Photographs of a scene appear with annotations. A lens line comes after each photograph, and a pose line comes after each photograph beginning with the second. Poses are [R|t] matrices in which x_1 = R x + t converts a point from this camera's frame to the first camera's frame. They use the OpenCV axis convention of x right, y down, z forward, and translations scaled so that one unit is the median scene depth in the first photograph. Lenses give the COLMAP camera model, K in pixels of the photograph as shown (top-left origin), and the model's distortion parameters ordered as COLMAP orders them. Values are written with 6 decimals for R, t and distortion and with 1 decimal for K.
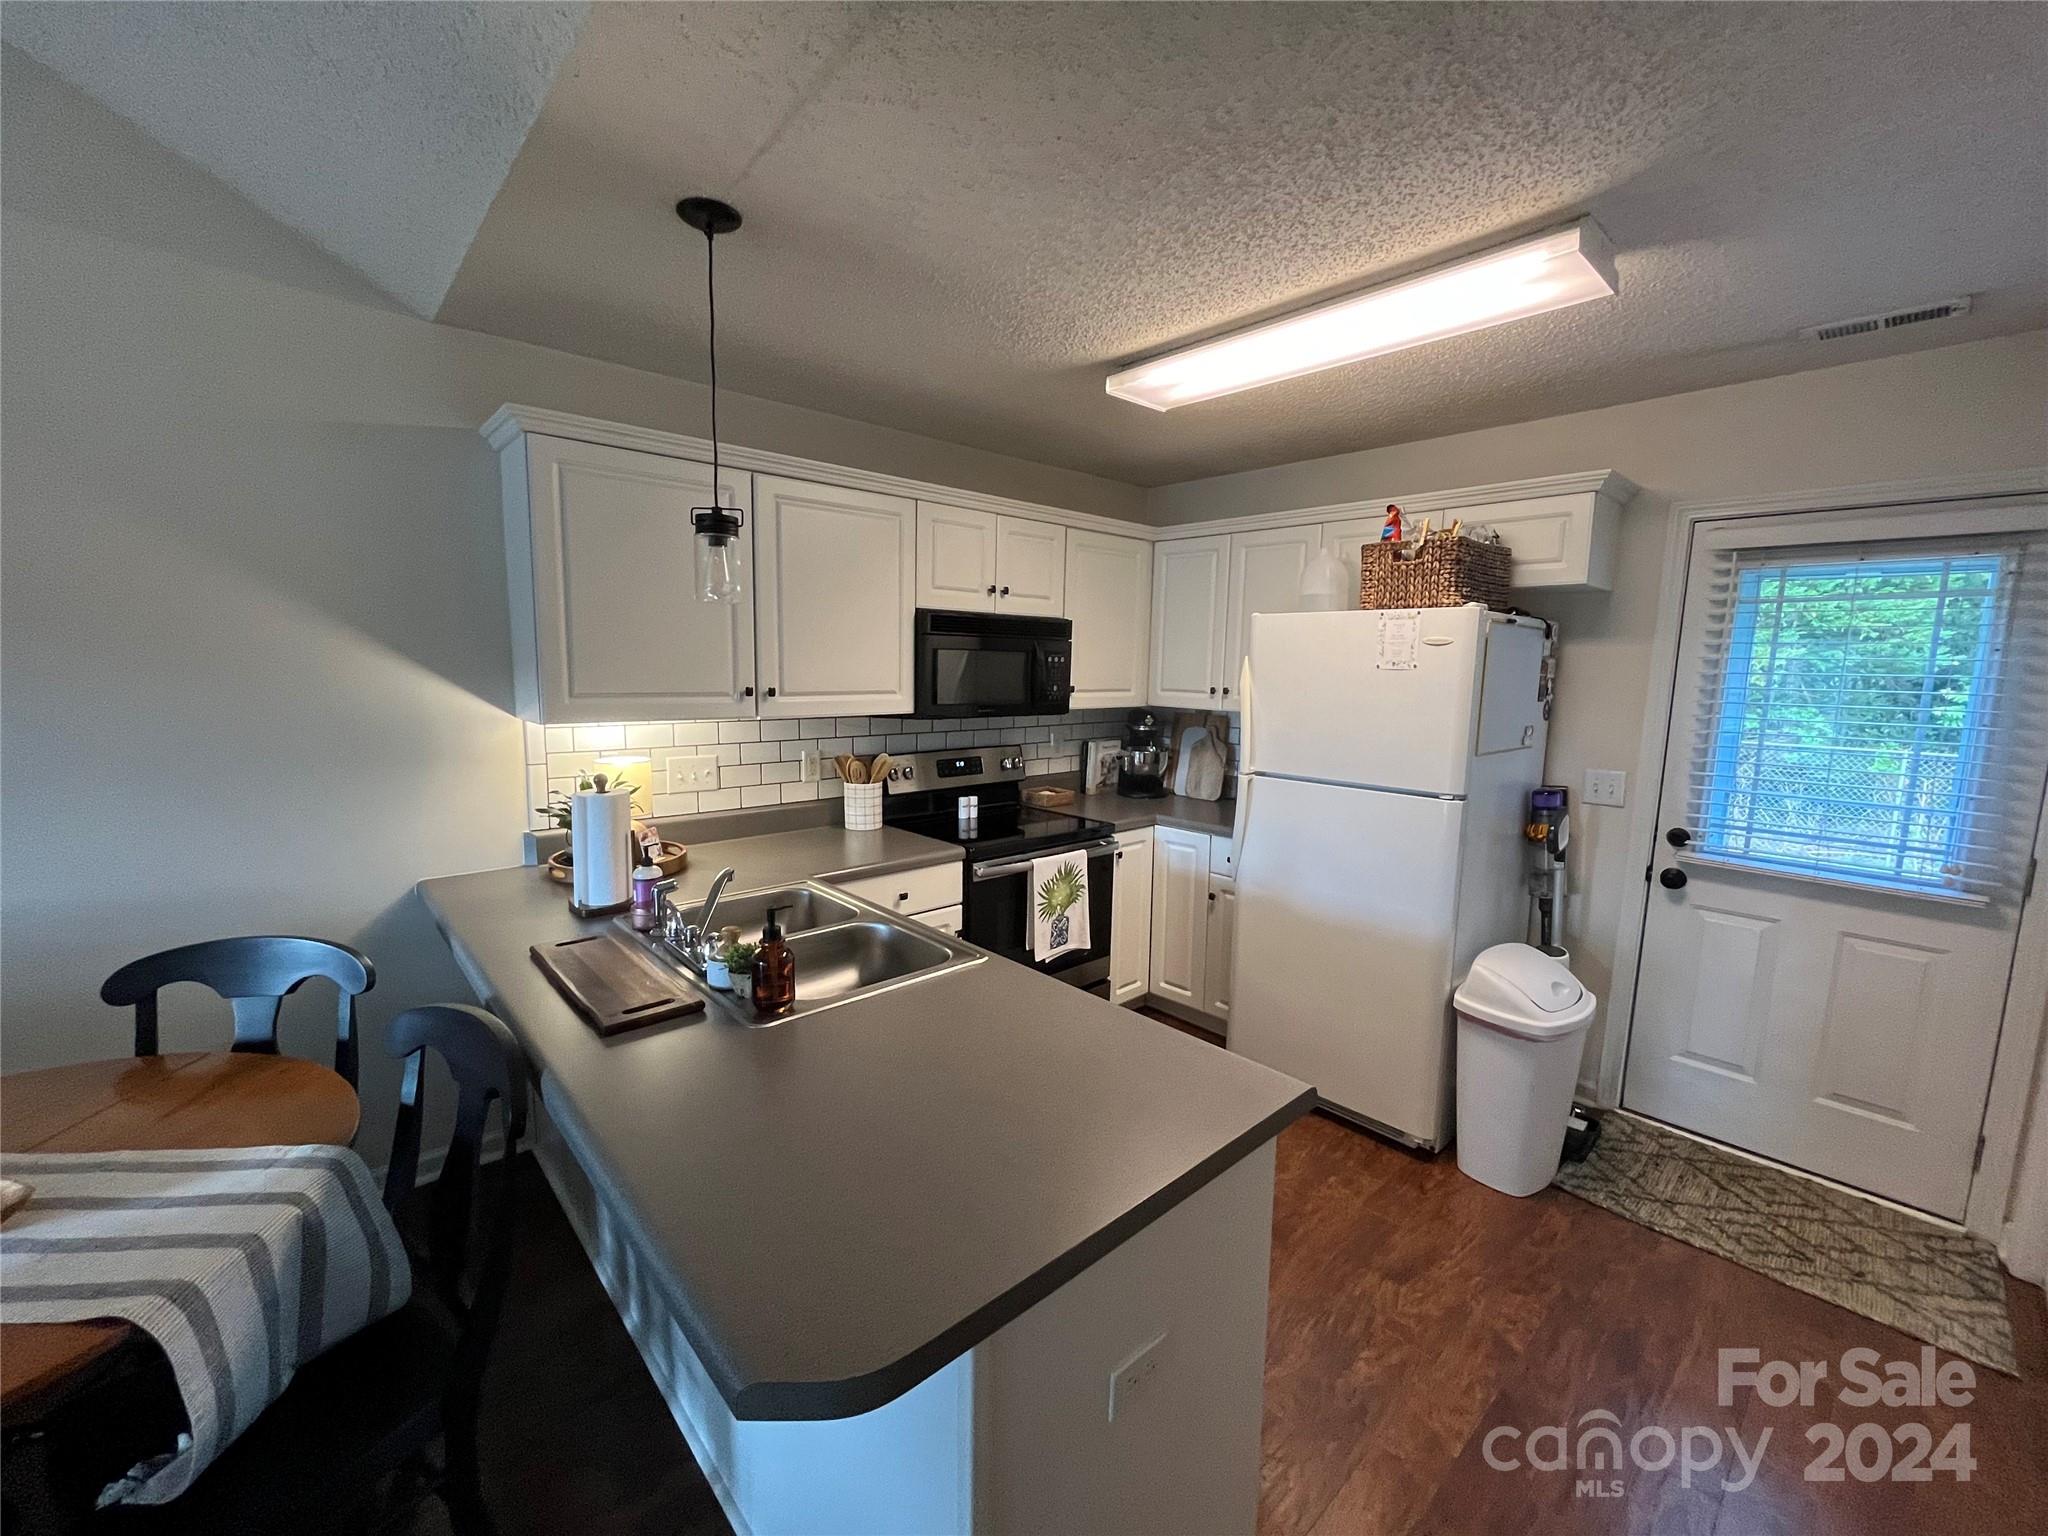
lens RADIAL K [[829.1, 0, 1019.1], [0, 829.1, 760.5], [0, 0, 1]] dist [-0.000587, -0.000232]
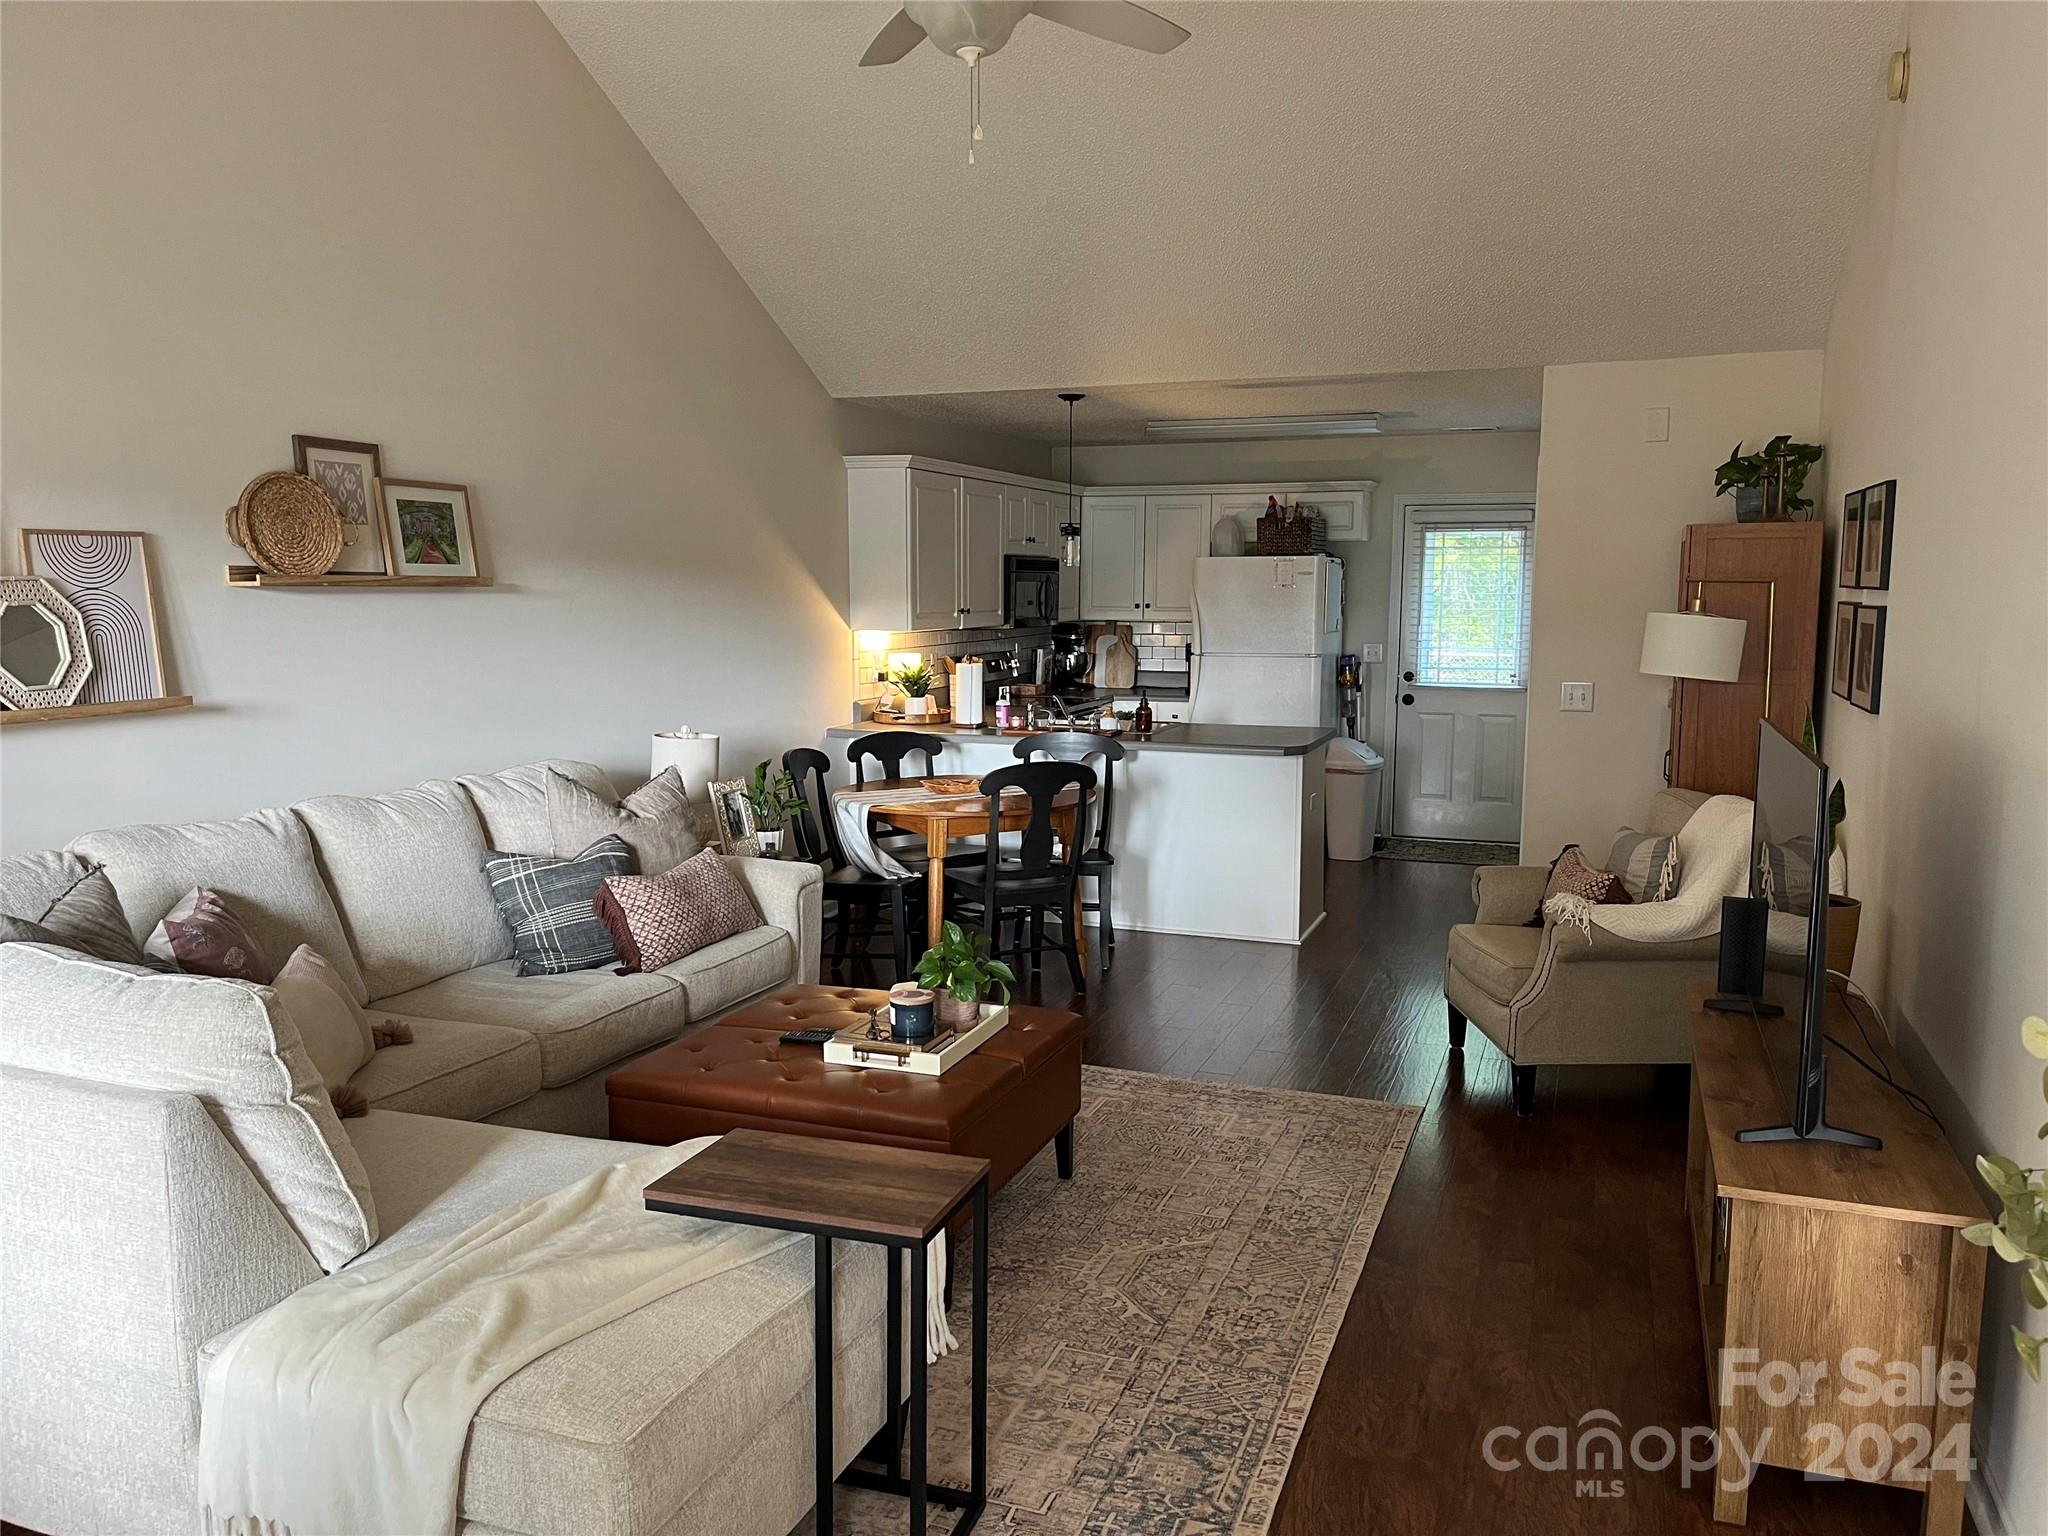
lens RADIAL K [[1542.5, 0, 1026.0], [0, 1542.5, 769.2], [0, 0, 1]] dist [0.051572, 0.000808]
pose [[0.887424, -0.077531, 0.454387, -1.454276], [0.073610, 0.996939, 0.026345, 0.138884], [-0.455038, 0.010068, 0.890415, -1.581882]]
